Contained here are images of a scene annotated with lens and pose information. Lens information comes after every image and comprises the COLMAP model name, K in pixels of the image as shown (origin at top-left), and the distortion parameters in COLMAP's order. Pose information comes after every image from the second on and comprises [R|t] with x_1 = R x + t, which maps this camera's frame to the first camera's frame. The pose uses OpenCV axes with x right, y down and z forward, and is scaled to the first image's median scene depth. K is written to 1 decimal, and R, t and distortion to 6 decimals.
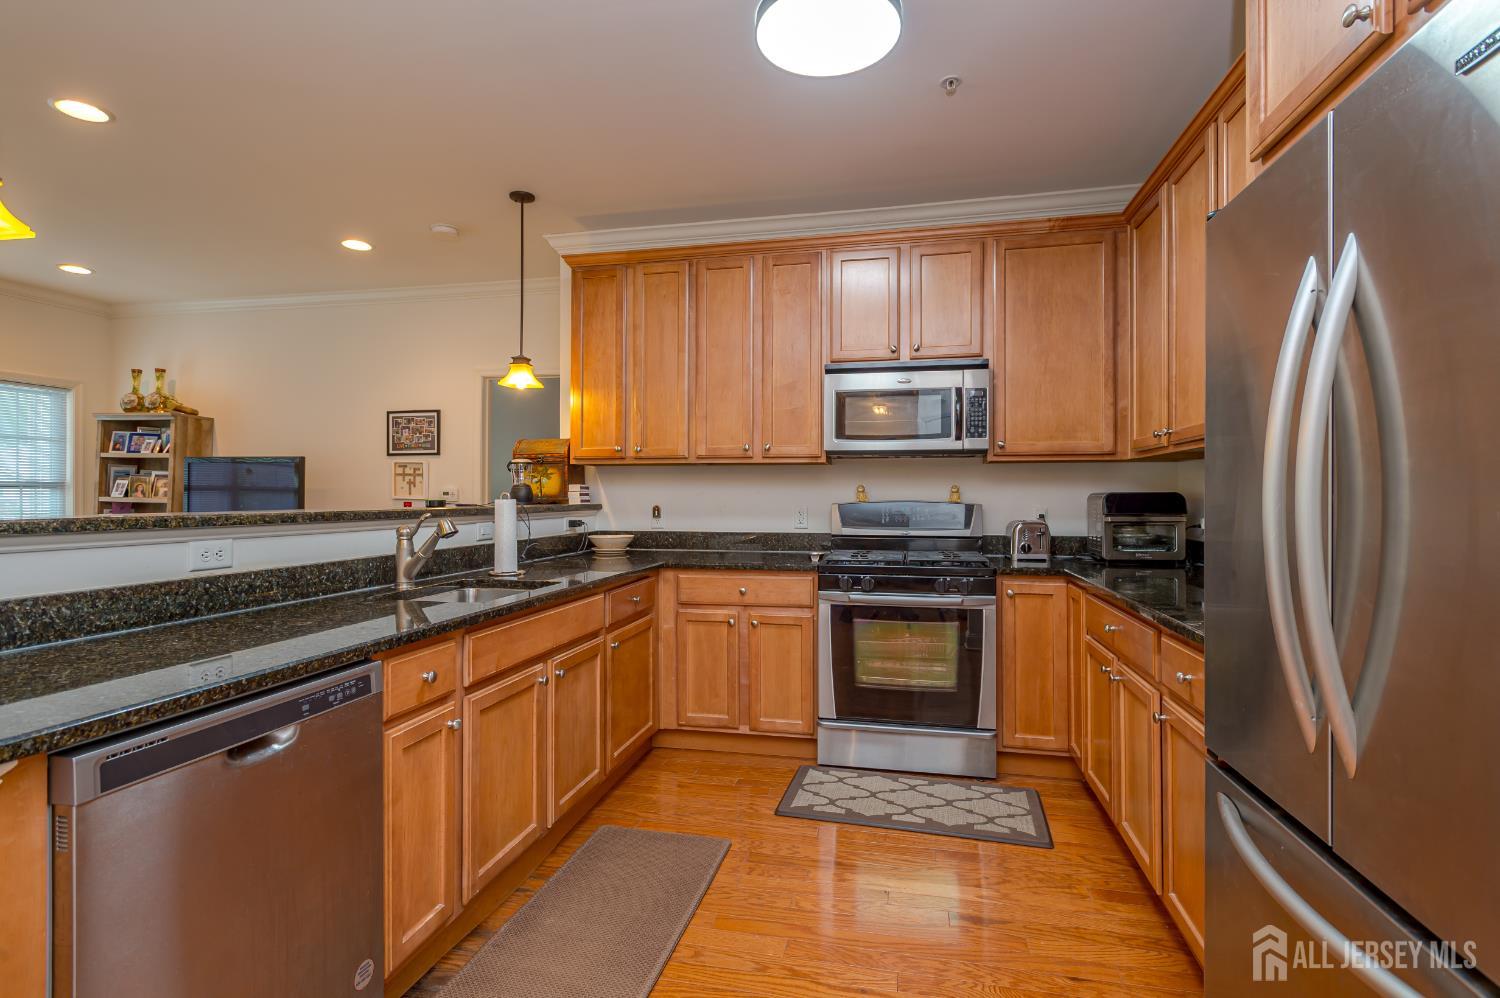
lens RADIAL K [[749.8, 0, 744.7], [0, 749.8, 496.9], [0, 0, 1]] dist [0.005890, 0.000188]
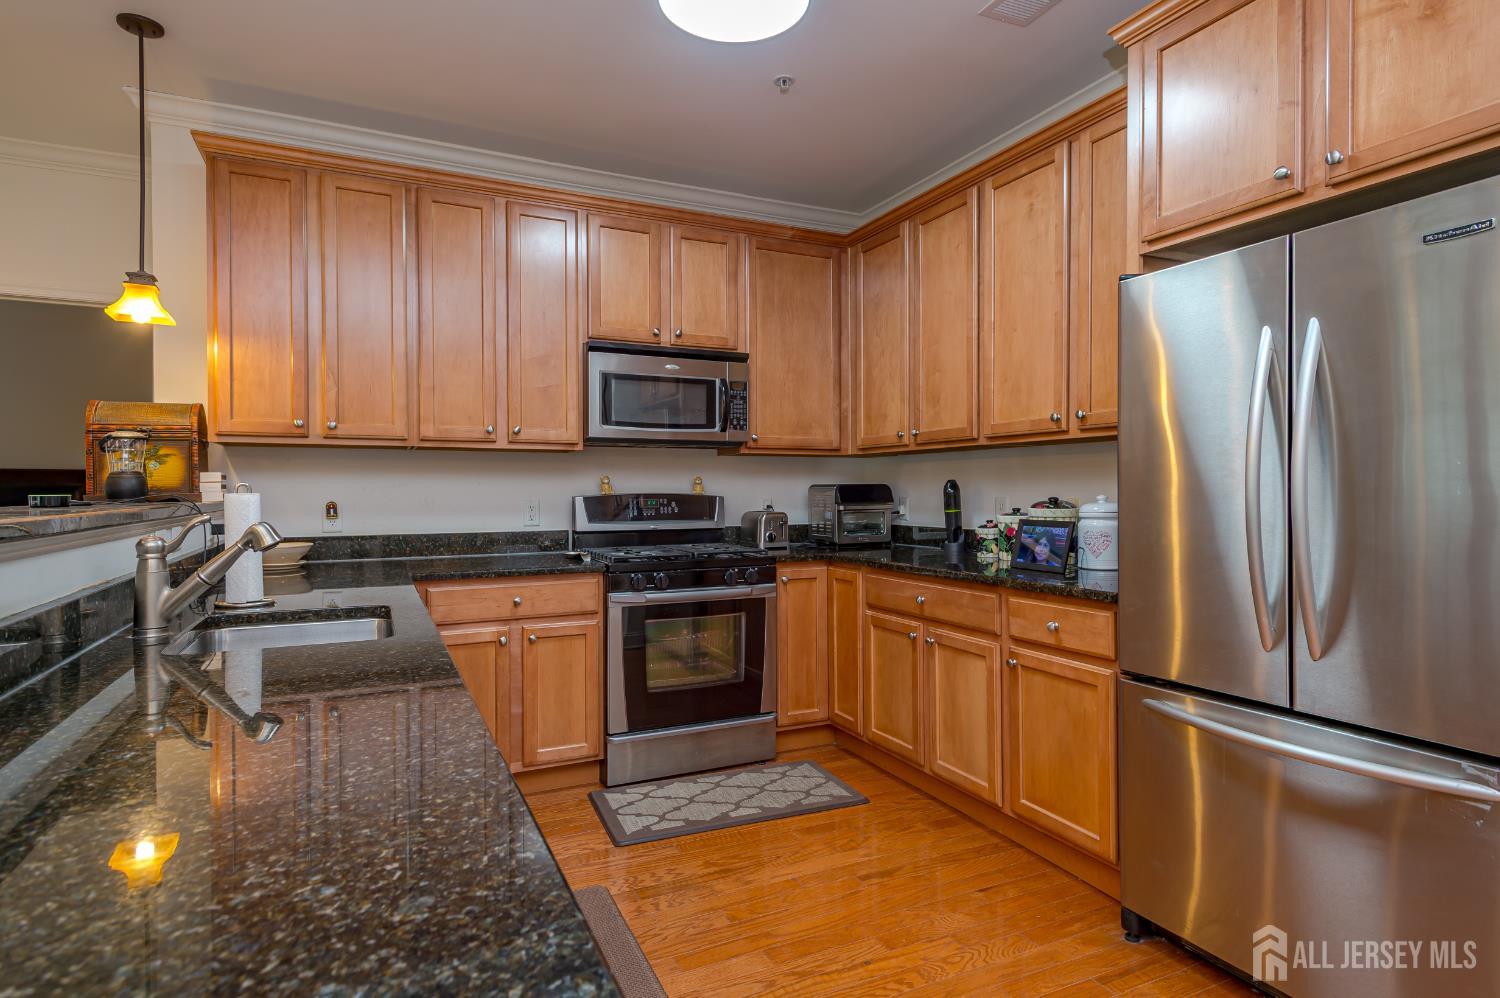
lens RADIAL K [[830.2, 0, 750.0], [0, 830.2, 499.0], [0, 0, 1]] dist [0.015555, -0.000621]
pose [[0.775474, -0.010378, 0.631295, -0.394187], [0.005095, 0.999935, 0.010180, 0.003015], [-0.631359, -0.004678, 0.775476, 0.121977]]
